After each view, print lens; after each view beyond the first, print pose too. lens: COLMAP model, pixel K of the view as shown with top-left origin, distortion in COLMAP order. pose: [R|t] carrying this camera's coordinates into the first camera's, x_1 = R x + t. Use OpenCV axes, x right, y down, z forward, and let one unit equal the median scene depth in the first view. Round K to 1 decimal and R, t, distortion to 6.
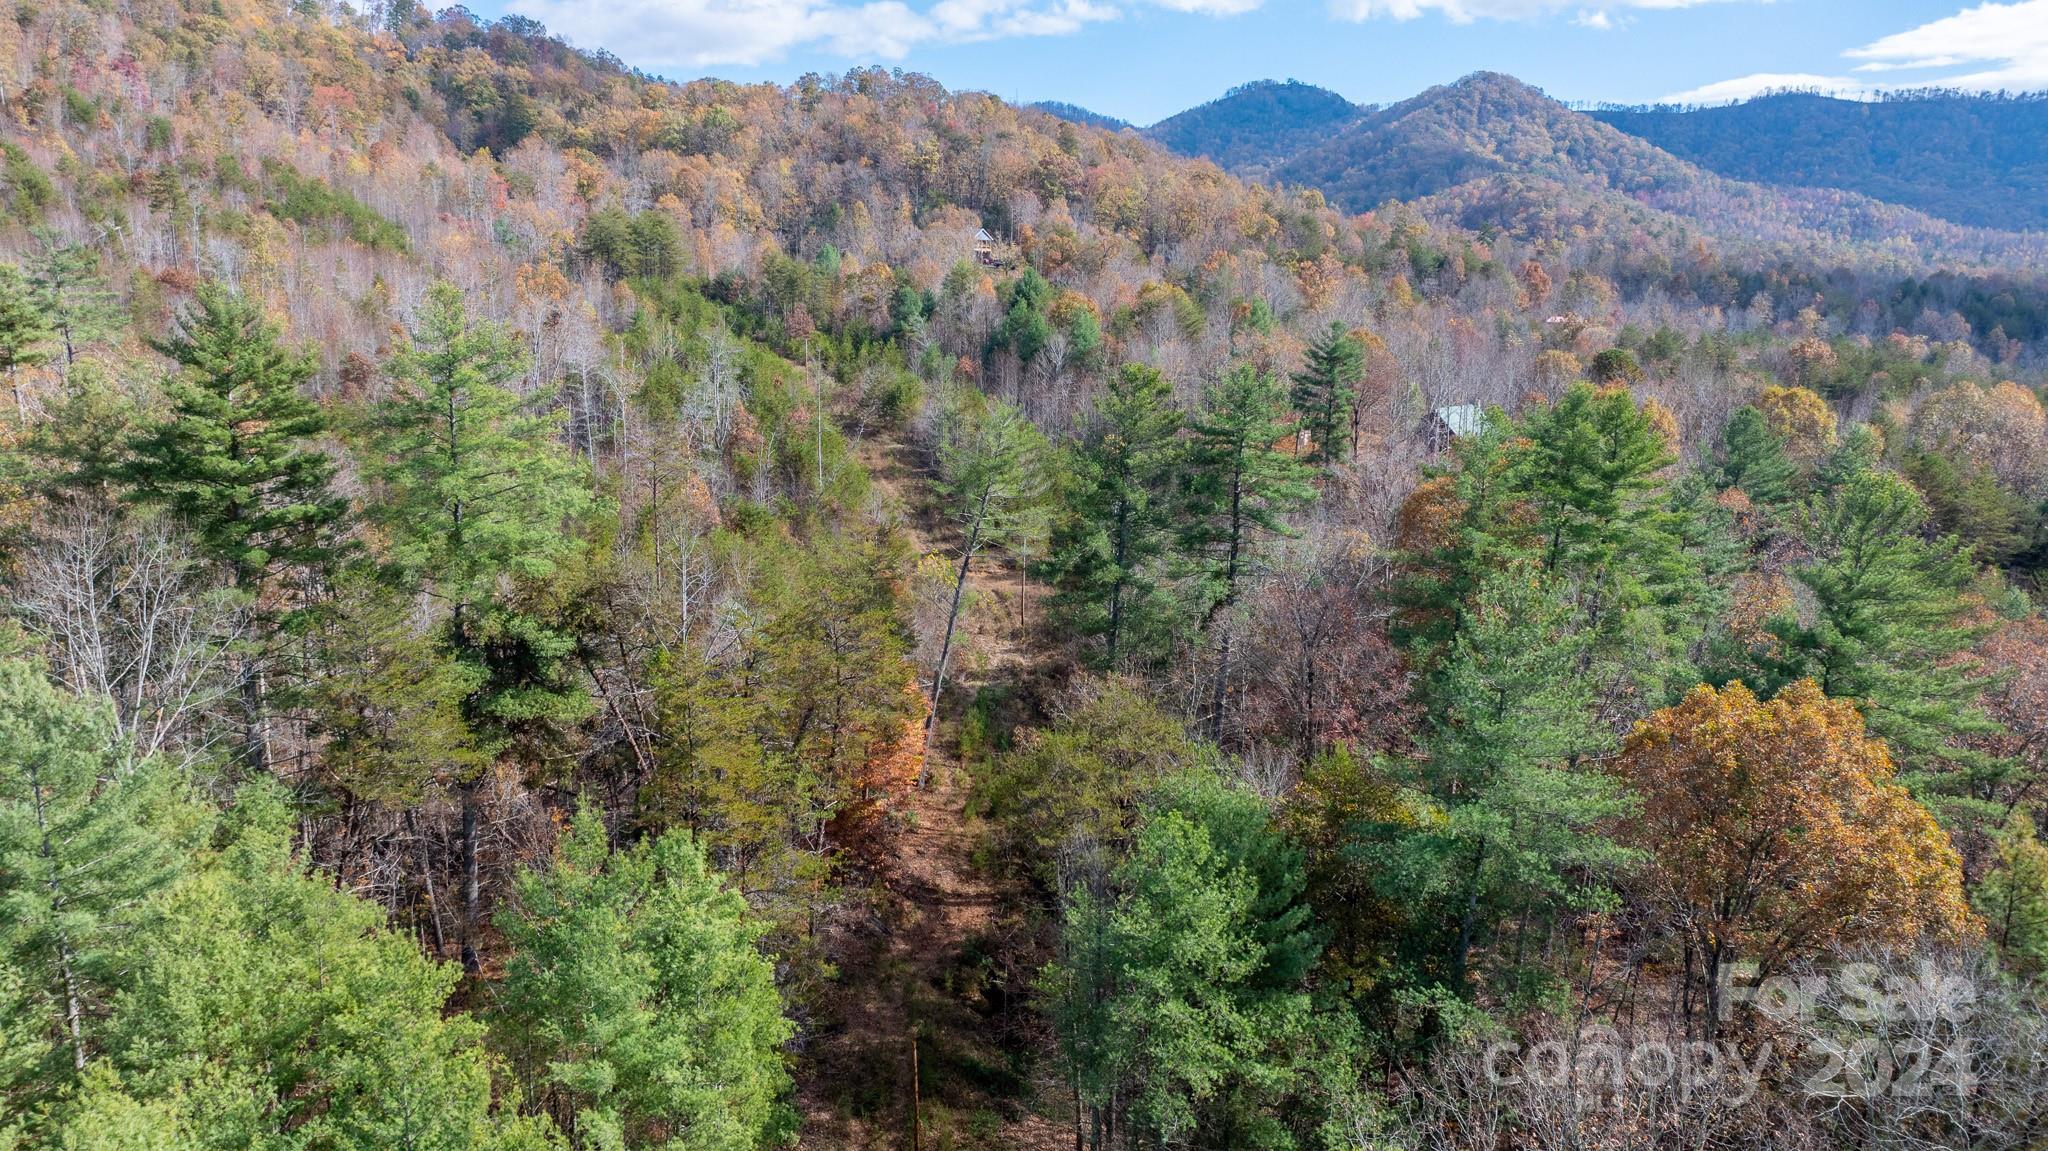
lens RADIAL K [[1441.2, 0, 1026.6], [0, 1441.2, 566.5], [0, 0, 1]] dist [-0.020936, -0.002186]
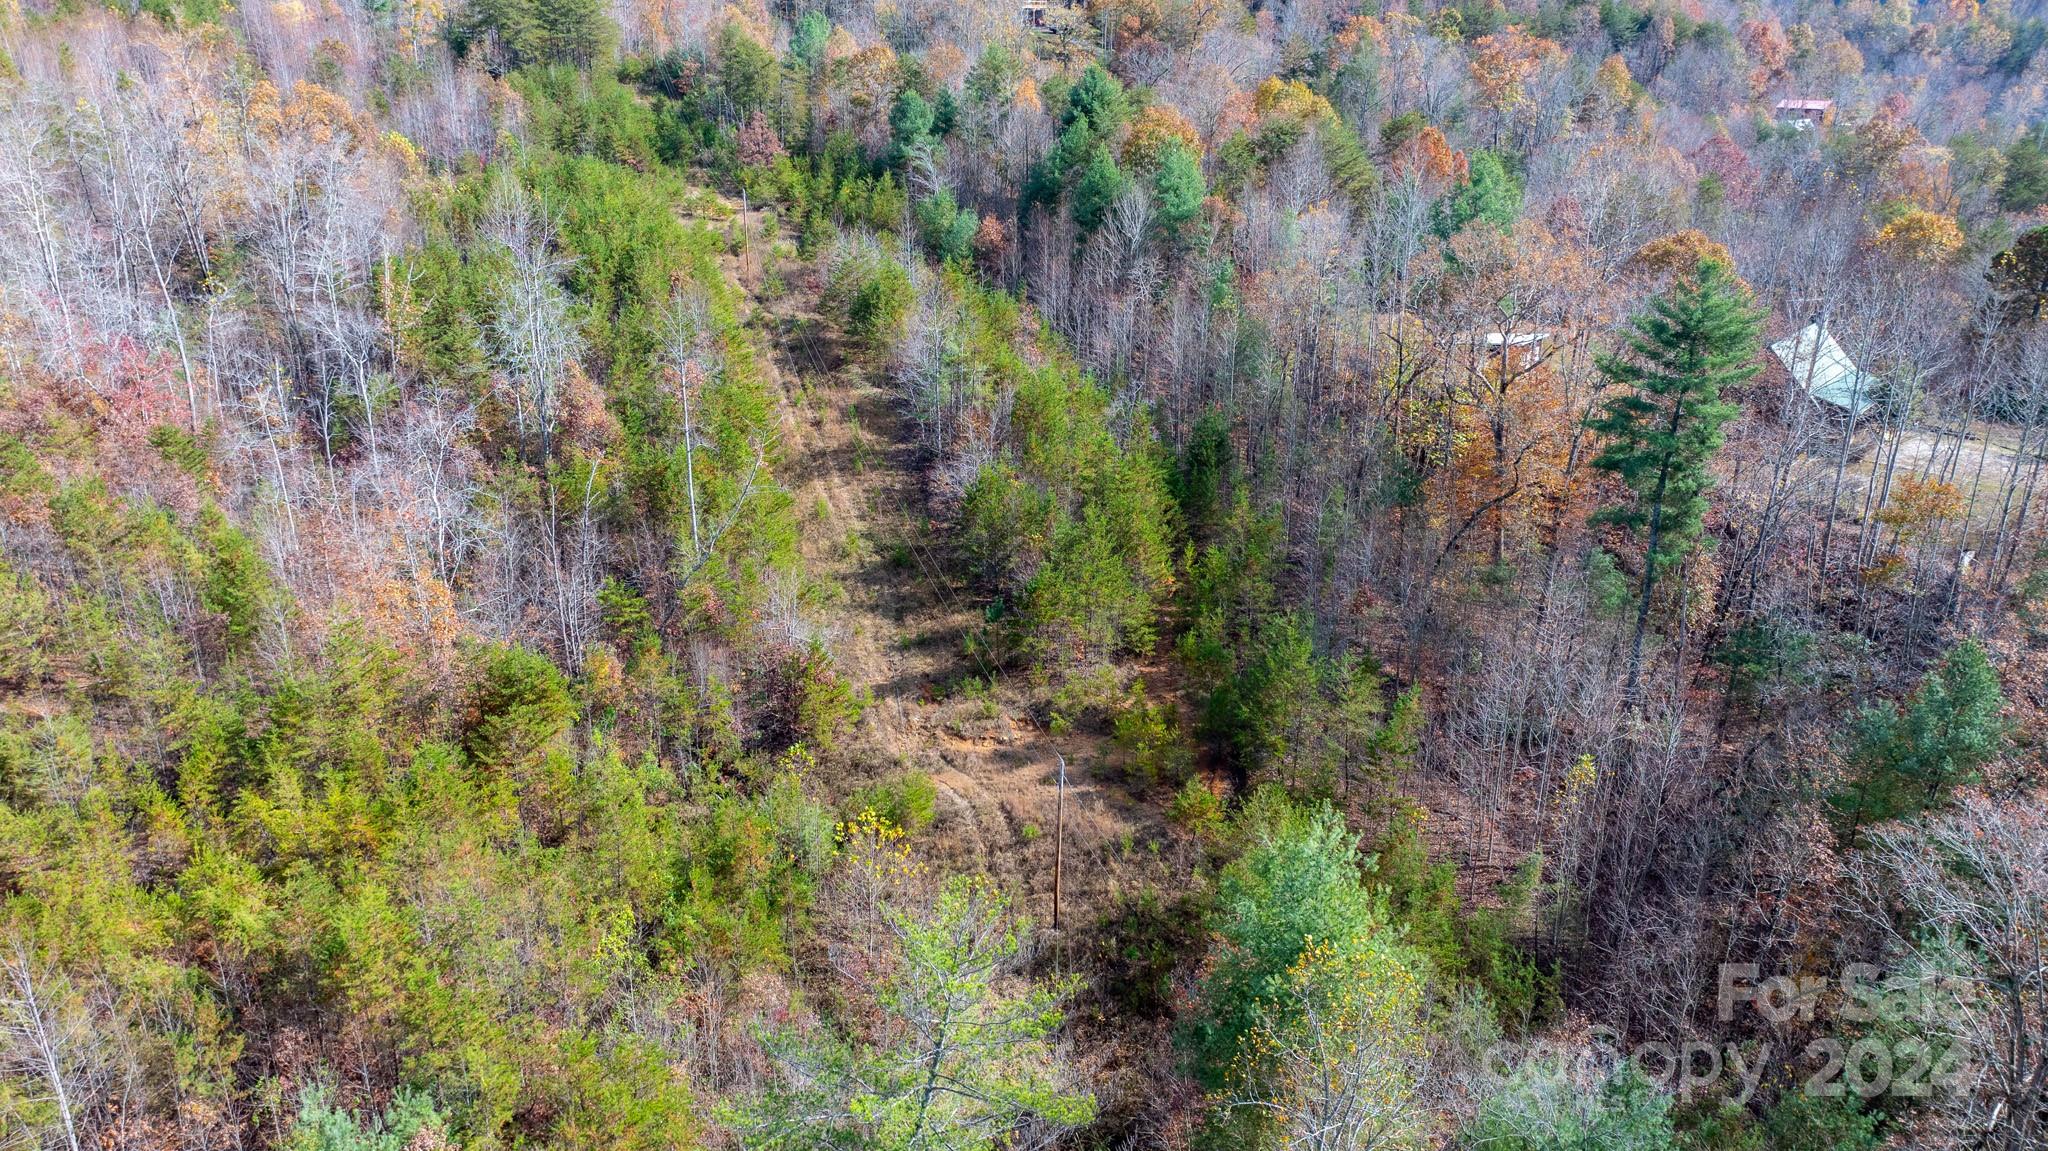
lens RADIAL K [[1441.2, 0, 1026.6], [0, 1441.2, 566.5], [0, 0, 1]] dist [-0.020936, -0.002186]
pose [[0.998933, 0.016496, -0.043126, 0.003691], [-0.008678, 0.984435, 0.175533, -0.098199], [0.045351, -0.174971, 0.983529, 0.318769]]
